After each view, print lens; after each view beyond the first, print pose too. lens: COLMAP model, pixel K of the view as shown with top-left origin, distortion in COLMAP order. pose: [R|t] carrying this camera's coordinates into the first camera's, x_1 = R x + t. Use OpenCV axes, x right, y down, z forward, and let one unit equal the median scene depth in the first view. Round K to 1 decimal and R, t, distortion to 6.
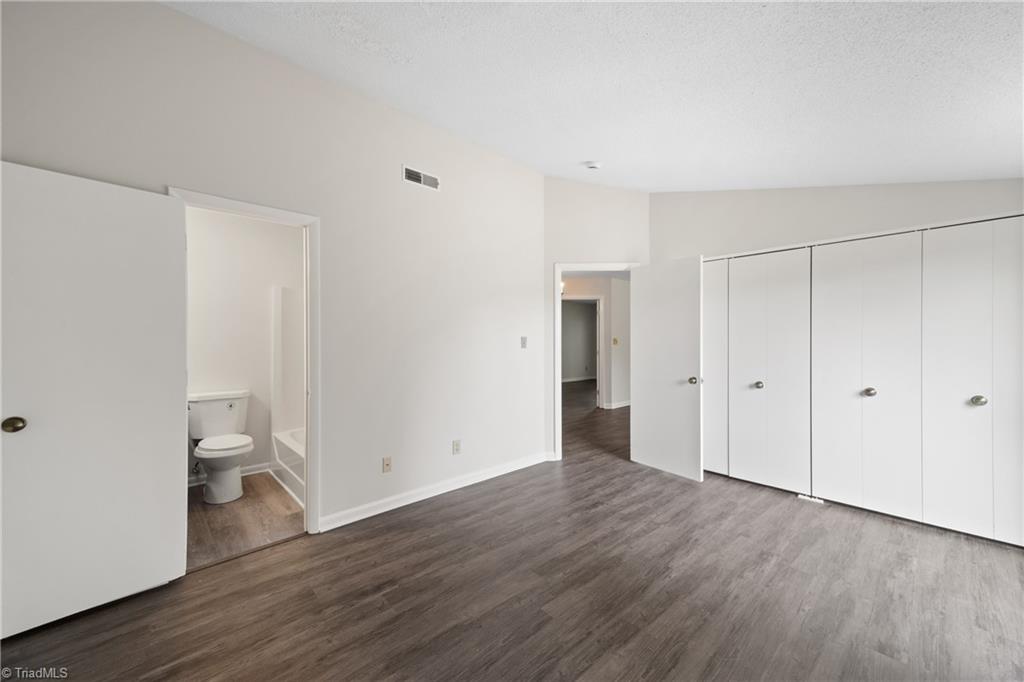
lens RADIAL K [[385.7, 0, 521.1], [0, 385.7, 342.3], [0, 0, 1]] dist [0.016884, 0.000052]
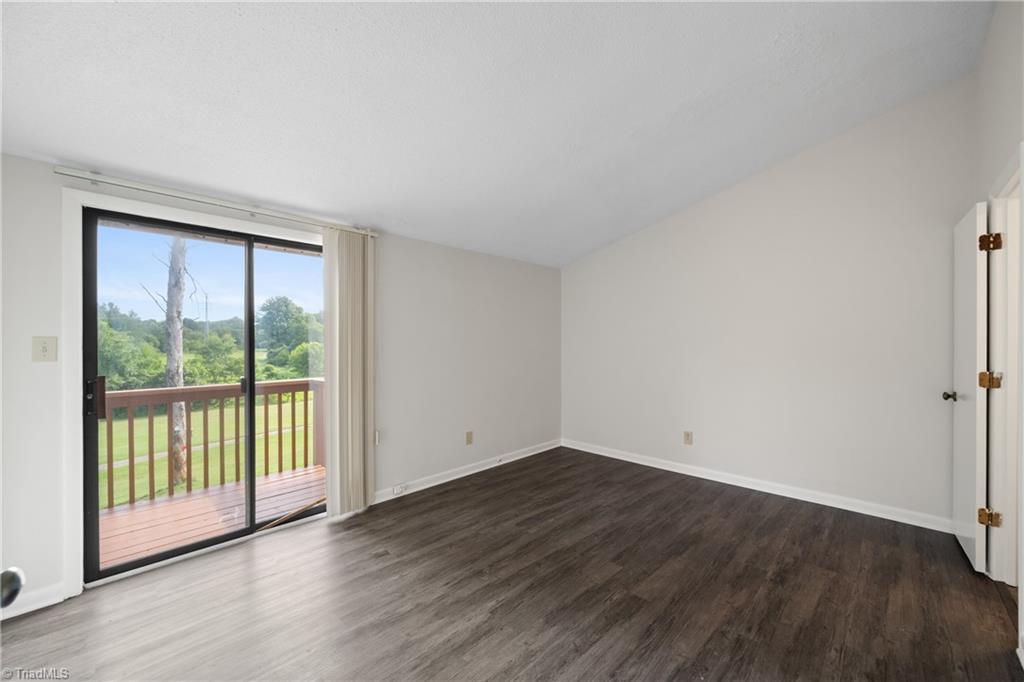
lens RADIAL K [[400.0, 0, 523.1], [0, 400.0, 337.6], [0, 0, 1]] dist [-0.004918, -0.000016]
pose [[-0.998531, 0.002697, -0.054122, 0.359742], [0.002984, 0.999982, -0.005235, -0.012572], [0.054107, -0.005389, -0.998521, 1.889422]]
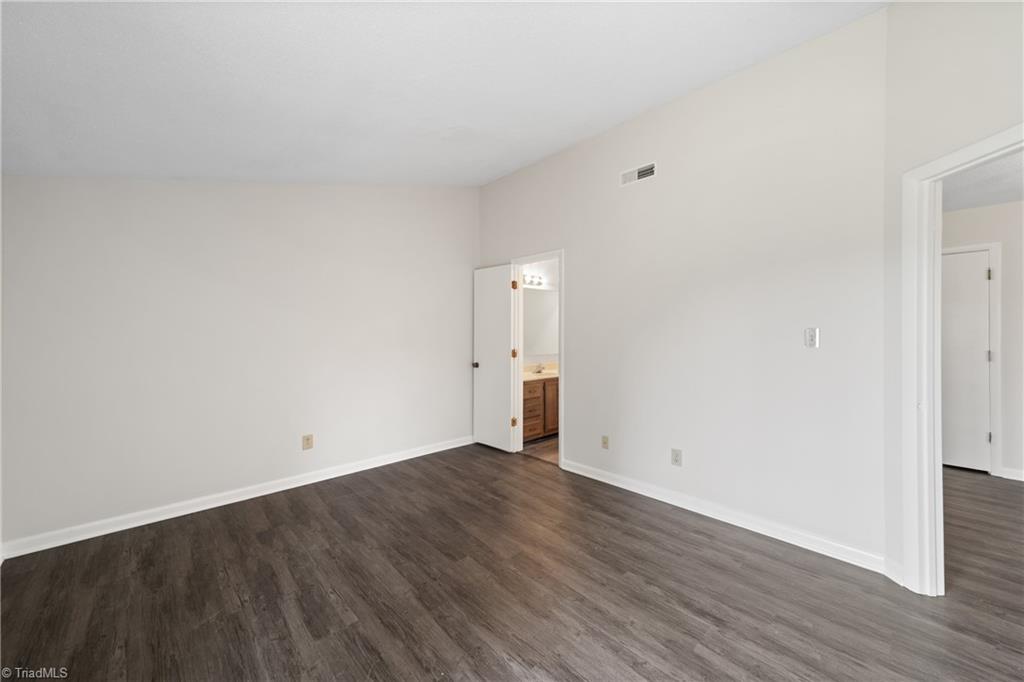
lens RADIAL K [[385.7, 0, 521.1], [0, 385.7, 342.3], [0, 0, 1]] dist [0.016884, 0.000052]
pose [[0.016277, 0.020677, -0.999654, 1.069772], [-0.005929, 0.999771, 0.020583, -0.008342], [0.999850, 0.005592, 0.016396, 0.975519]]
